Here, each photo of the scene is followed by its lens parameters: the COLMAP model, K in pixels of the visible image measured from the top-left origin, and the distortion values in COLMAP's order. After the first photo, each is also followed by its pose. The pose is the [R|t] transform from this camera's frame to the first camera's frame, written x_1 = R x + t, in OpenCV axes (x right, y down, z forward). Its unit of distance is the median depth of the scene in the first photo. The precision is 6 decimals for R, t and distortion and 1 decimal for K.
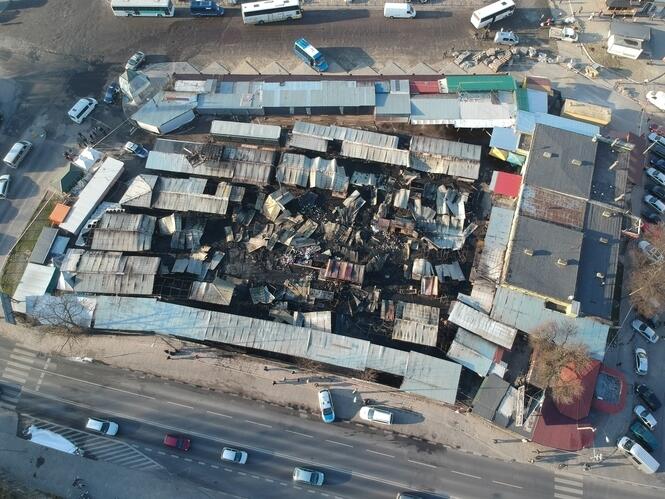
lens RADIAL K [[487.5, 0, 336.2], [0, 487.5, 251.0], [0, 0, 1]] dist [0.067157, -0.142998]
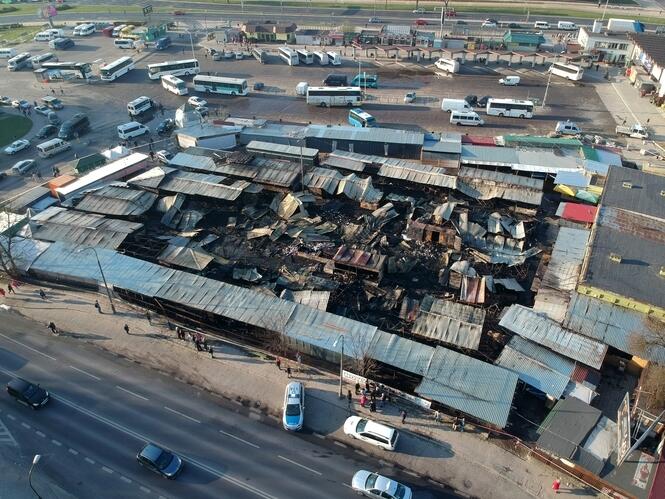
lens RADIAL K [[487.5, 0, 336.2], [0, 487.5, 251.0], [0, 0, 1]] dist [0.067157, -0.142998]
pose [[0.980719, 0.117859, -0.155884, 0.094155], [-0.180775, 0.850141, -0.494552, 0.392077], [0.074236, 0.513196, 0.855055, 0.322886]]
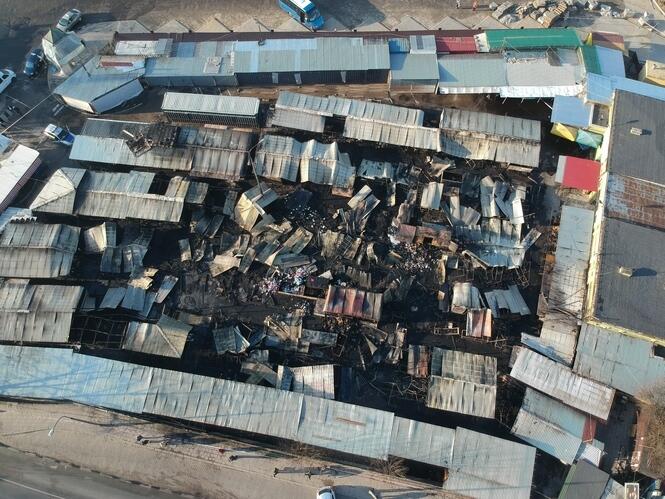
lens RADIAL K [[487.5, 0, 336.2], [0, 487.5, 251.0], [0, 0, 1]] dist [0.067157, -0.142998]
pose [[0.999888, -0.014746, 0.002524, -0.005952], [0.014779, 0.999798, -0.013649, -0.020875], [-0.002322, 0.013684, 0.999904, 0.302584]]
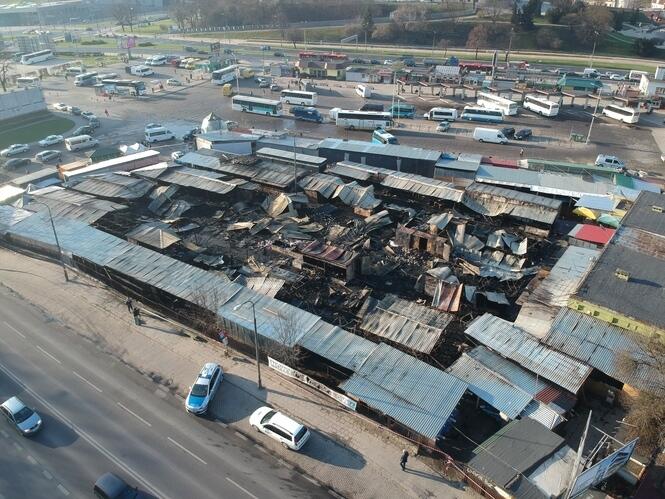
lens RADIAL K [[487.5, 0, 336.2], [0, 487.5, 251.0], [0, 0, 1]] dist [0.067157, -0.142998]
pose [[0.933791, 0.187709, -0.304630, 0.224529], [-0.334575, 0.759877, -0.557357, 0.399751], [0.126860, 0.622377, 0.772369, 0.437954]]
